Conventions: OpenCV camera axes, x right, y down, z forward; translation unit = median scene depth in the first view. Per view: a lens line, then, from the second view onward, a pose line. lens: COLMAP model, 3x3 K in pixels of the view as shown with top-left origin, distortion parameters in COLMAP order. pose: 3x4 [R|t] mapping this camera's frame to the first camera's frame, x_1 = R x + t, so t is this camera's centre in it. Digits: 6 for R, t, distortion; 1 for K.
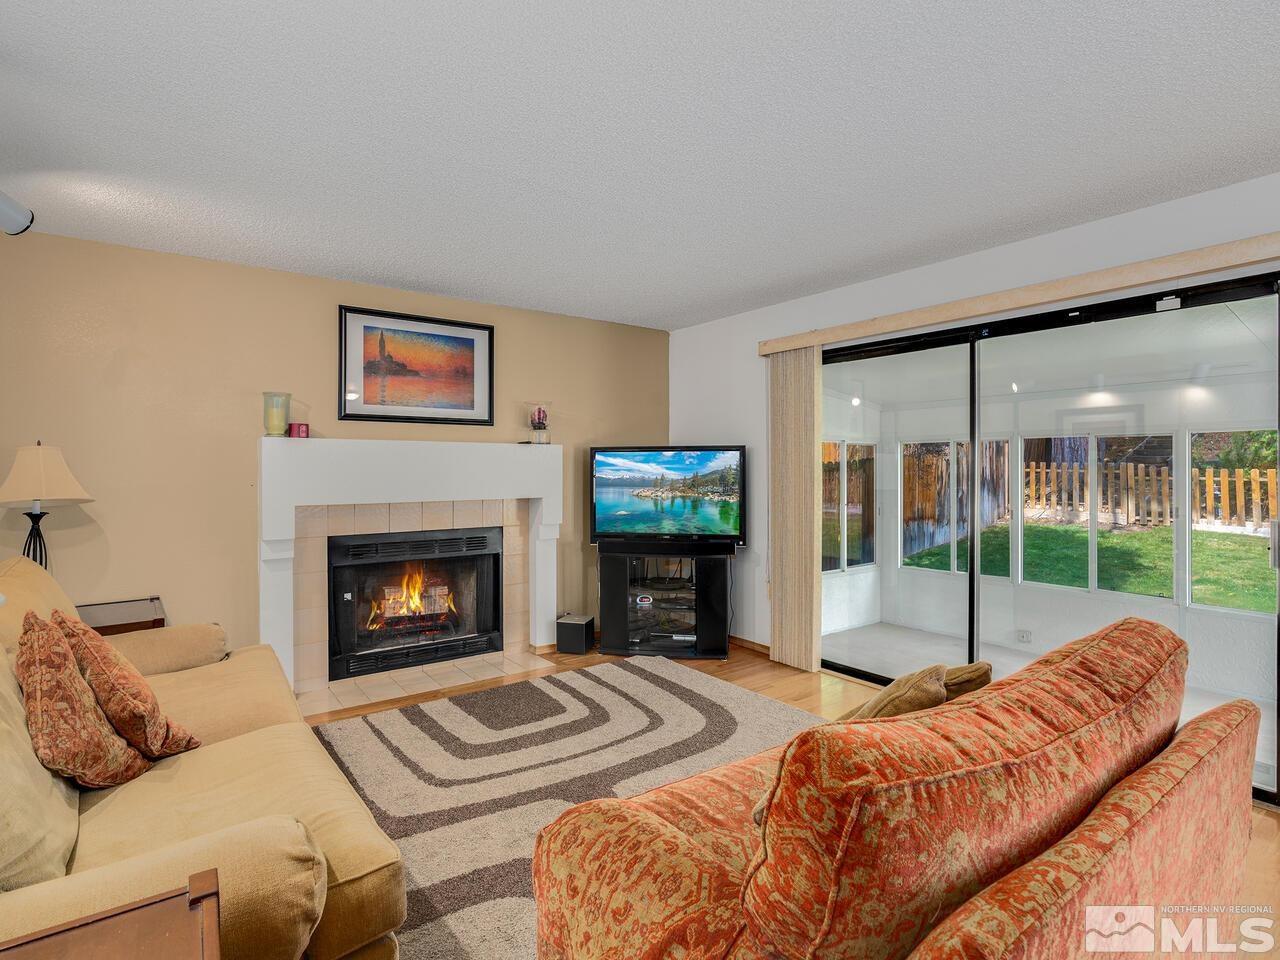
lens RADIAL K [[651.8, 0, 639.4], [0, 651.8, 461.3], [0, 0, 1]] dist [-0.009496, 0.000984]
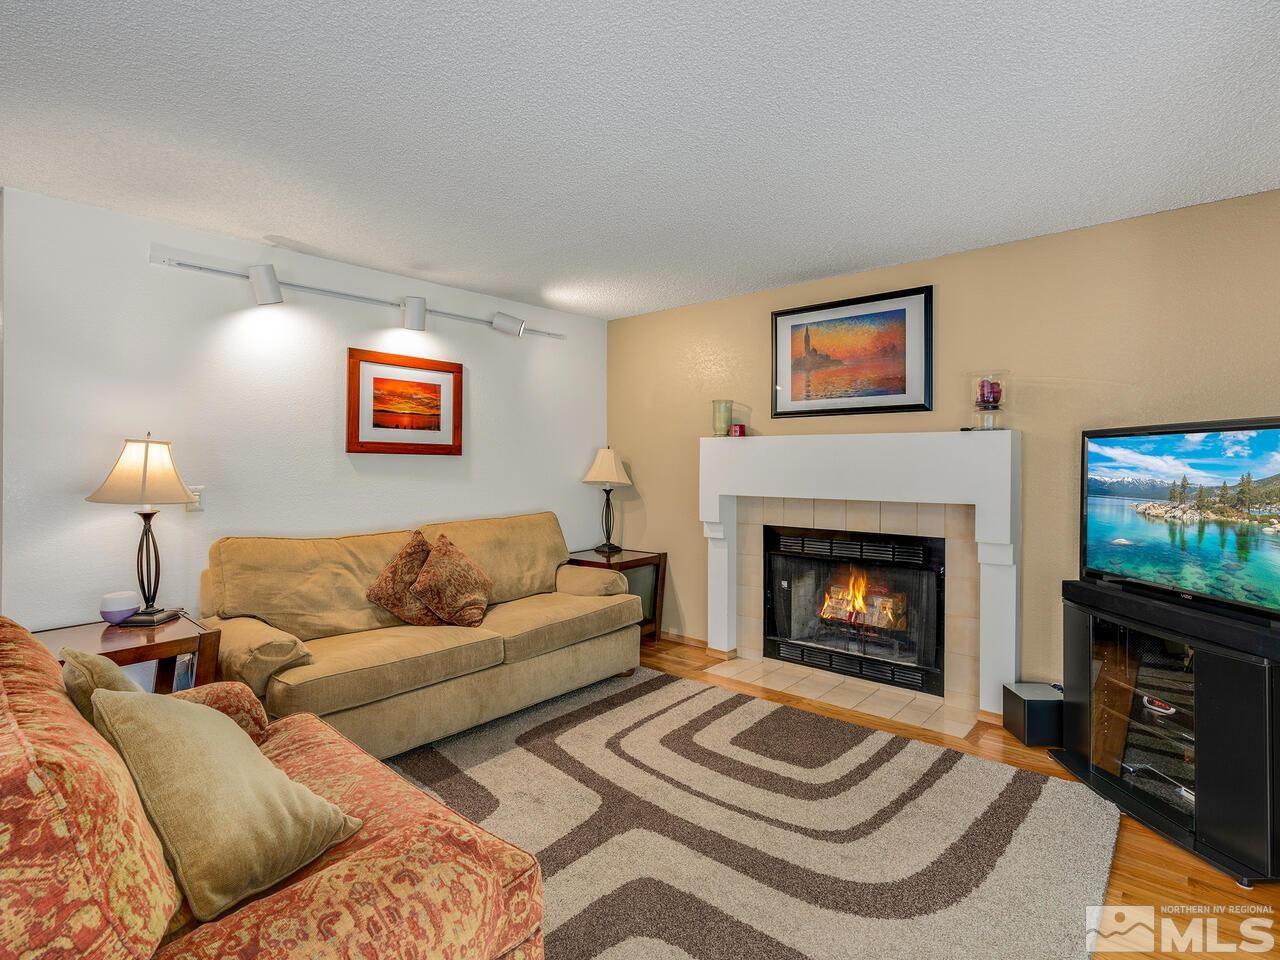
lens RADIAL K [[651.8, 0, 639.4], [0, 651.8, 461.3], [0, 0, 1]] dist [-0.009496, 0.000984]
pose [[0.213149, -0.000207, -0.977020, 0.504554], [0.005754, 0.999983, 0.001043, 0.004744], [0.977003, -0.005844, 0.213146, 0.509223]]
